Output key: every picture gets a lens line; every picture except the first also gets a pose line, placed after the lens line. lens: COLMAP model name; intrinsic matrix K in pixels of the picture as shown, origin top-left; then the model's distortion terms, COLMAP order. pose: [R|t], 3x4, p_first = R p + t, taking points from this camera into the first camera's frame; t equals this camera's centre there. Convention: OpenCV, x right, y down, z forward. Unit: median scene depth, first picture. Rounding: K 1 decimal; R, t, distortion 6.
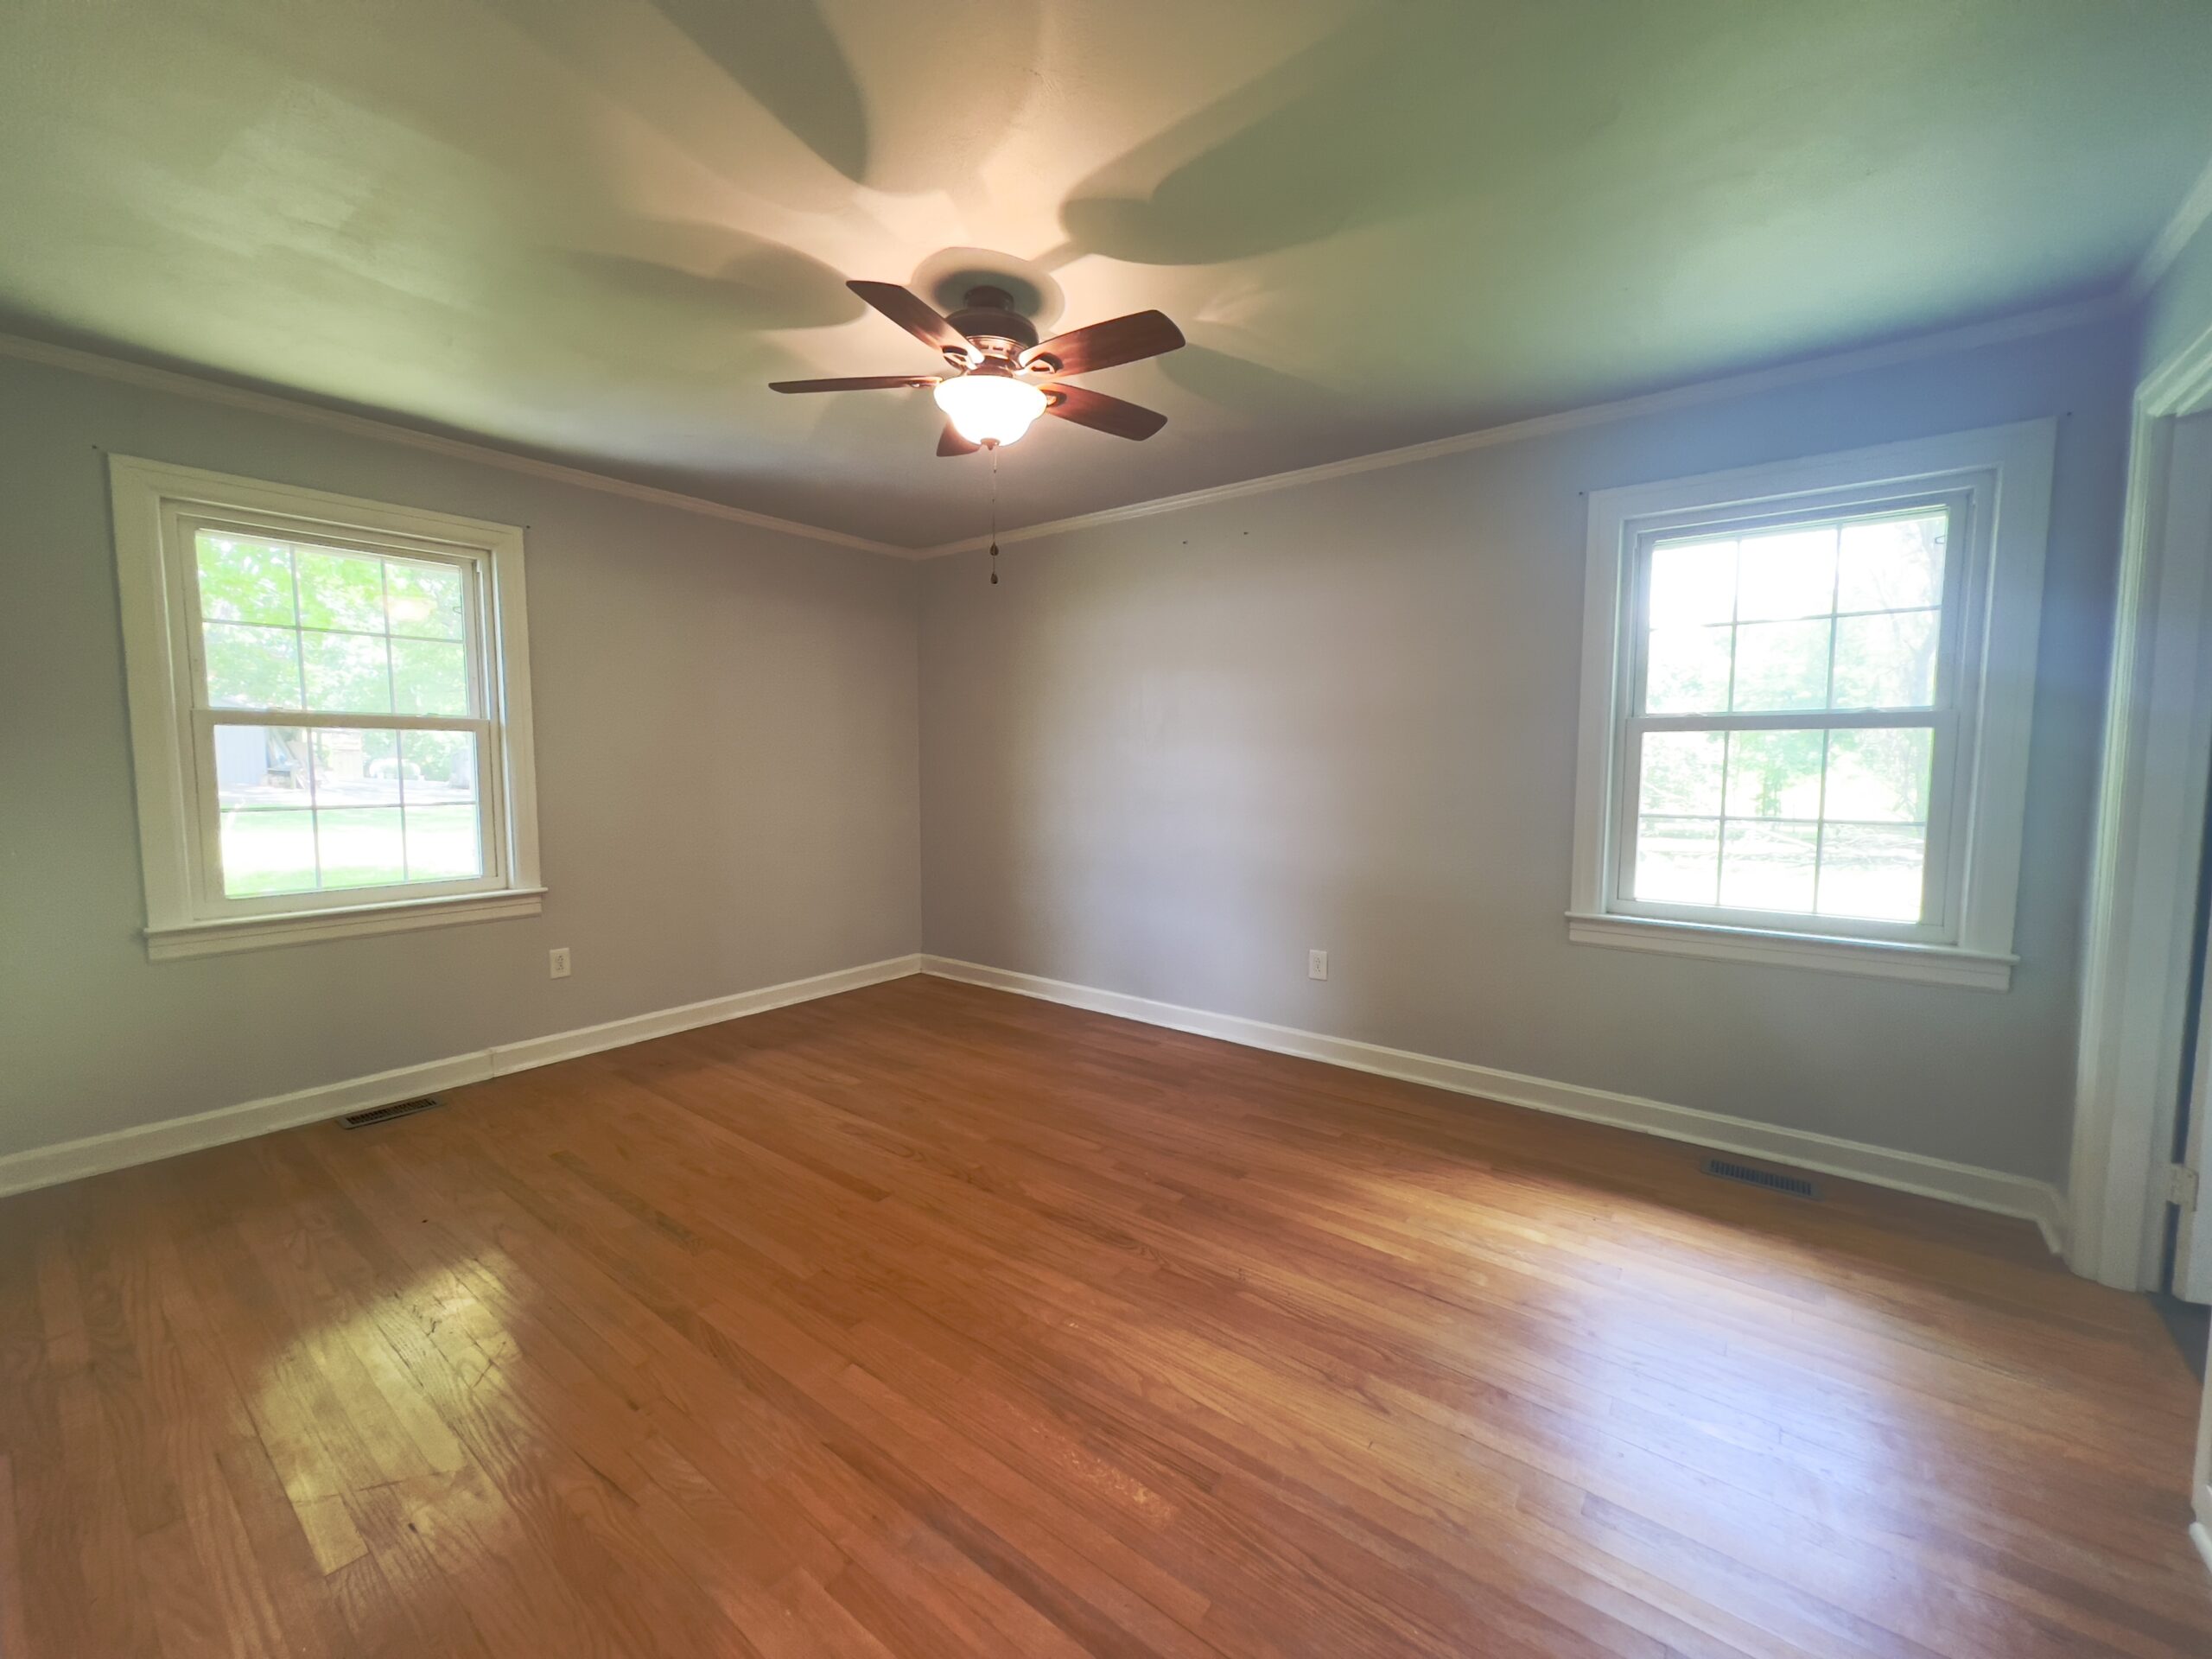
lens RADIAL K [[846.6, 0, 1074.3], [0, 846.6, 837.5], [0, 0, 1]] dist [-0.009613, -0.000079]
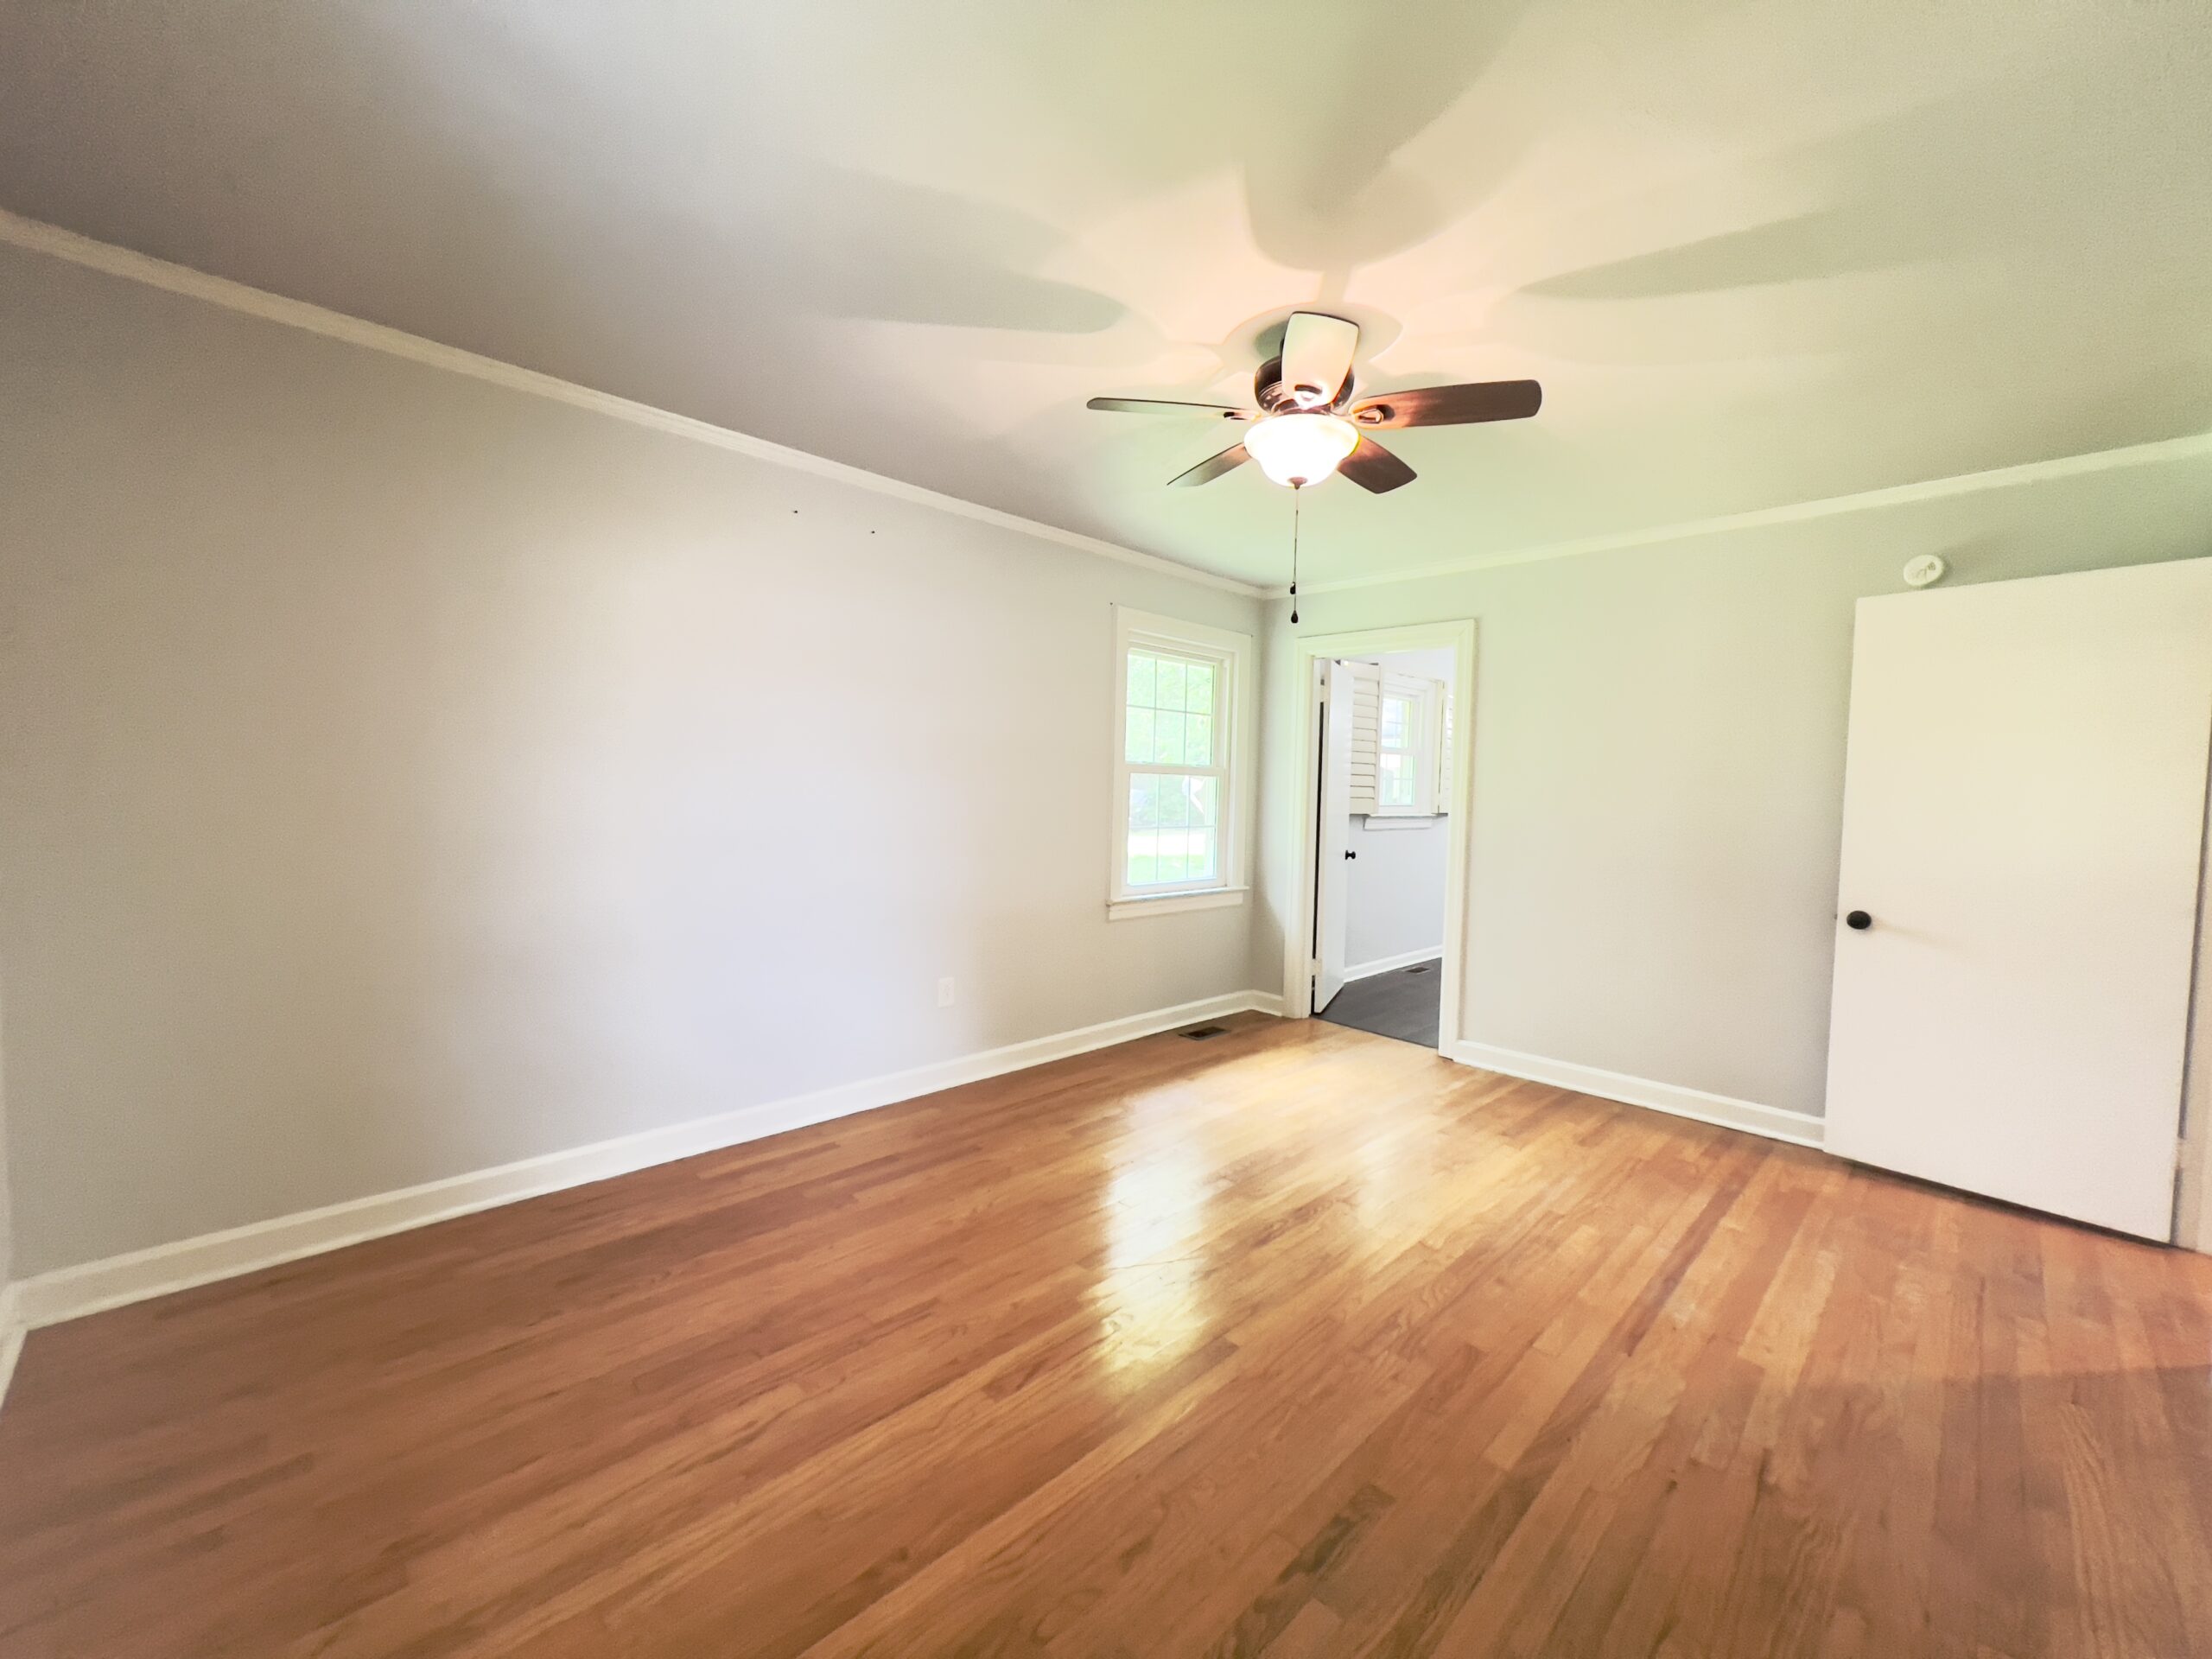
lens RADIAL K [[884.9, 0, 1105.4], [0, 884.9, 830.0], [0, 0, 1]] dist [-0.002111, -0.000134]
pose [[0.142888, -0.043139, 0.988798, -0.824155], [0.069126, 0.997045, 0.033509, -0.072724], [-0.987322, 0.063563, 0.145448, 0.756561]]
